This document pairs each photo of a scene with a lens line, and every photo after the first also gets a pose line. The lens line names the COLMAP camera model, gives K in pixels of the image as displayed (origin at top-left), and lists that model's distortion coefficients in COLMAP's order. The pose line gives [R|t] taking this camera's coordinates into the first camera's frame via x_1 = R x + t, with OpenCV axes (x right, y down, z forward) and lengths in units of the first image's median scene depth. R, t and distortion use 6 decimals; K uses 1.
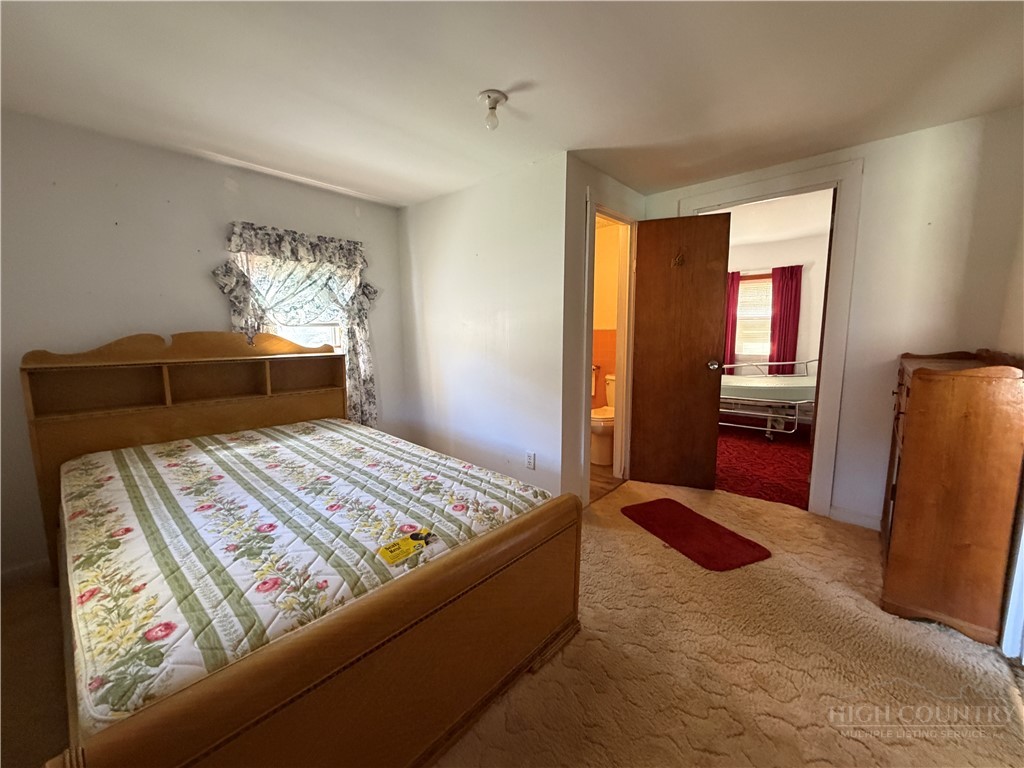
lens RADIAL K [[408.4, 0, 509.2], [0, 408.4, 383.5], [0, 0, 1]] dist [0.000667, 0.000010]
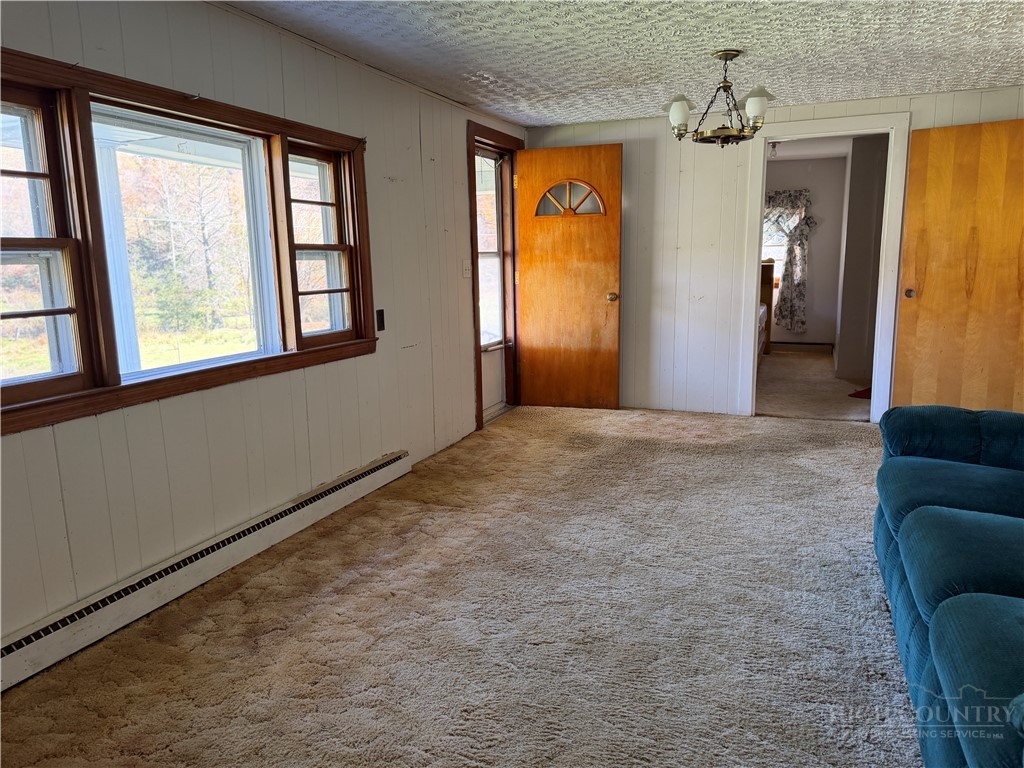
lens RADIAL K [[706.2, 0, 514.0], [0, 706.2, 379.2], [0, 0, 1]] dist [0.088071, -0.141458]
pose [[0.341276, 0.170651, -0.924342, 2.095497], [-0.114528, 0.983604, 0.139307, 0.109288], [0.932960, 0.058321, 0.355225, -1.023062]]
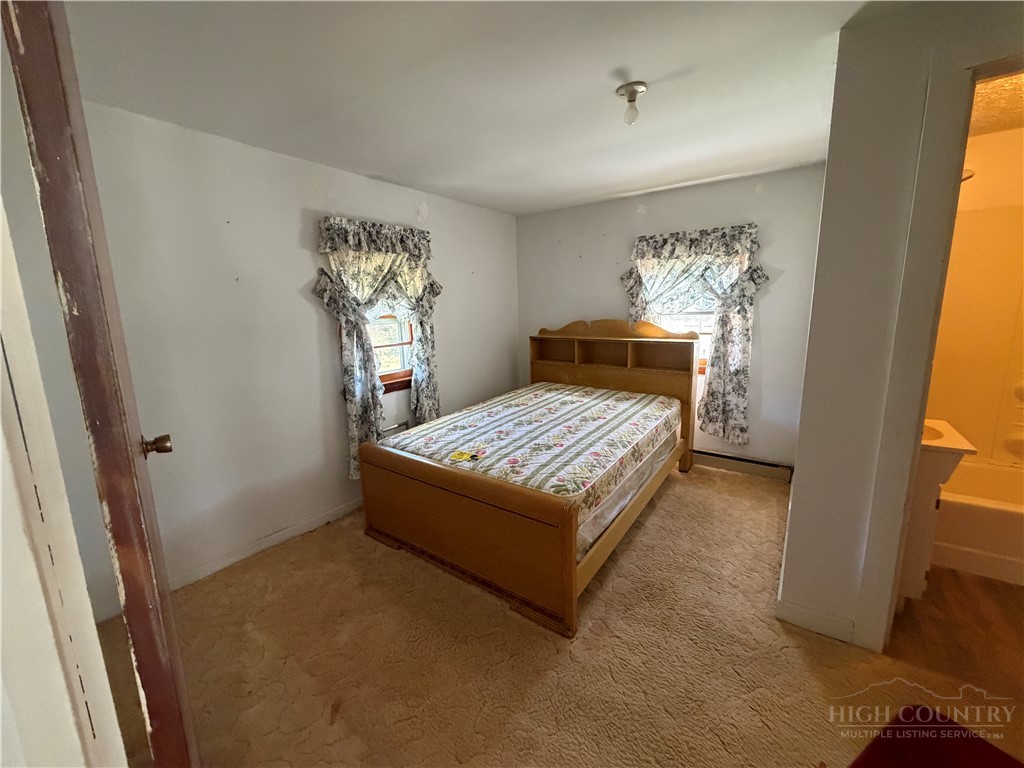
lens RADIAL K [[408.4, 0, 509.2], [0, 408.4, 383.5], [0, 0, 1]] dist [0.000667, 0.000010]
pose [[0.103373, 0.186343, -0.977031, 0.650958], [-0.106802, 0.978694, 0.175360, -0.108217], [0.988892, 0.086221, 0.121072, 0.434088]]
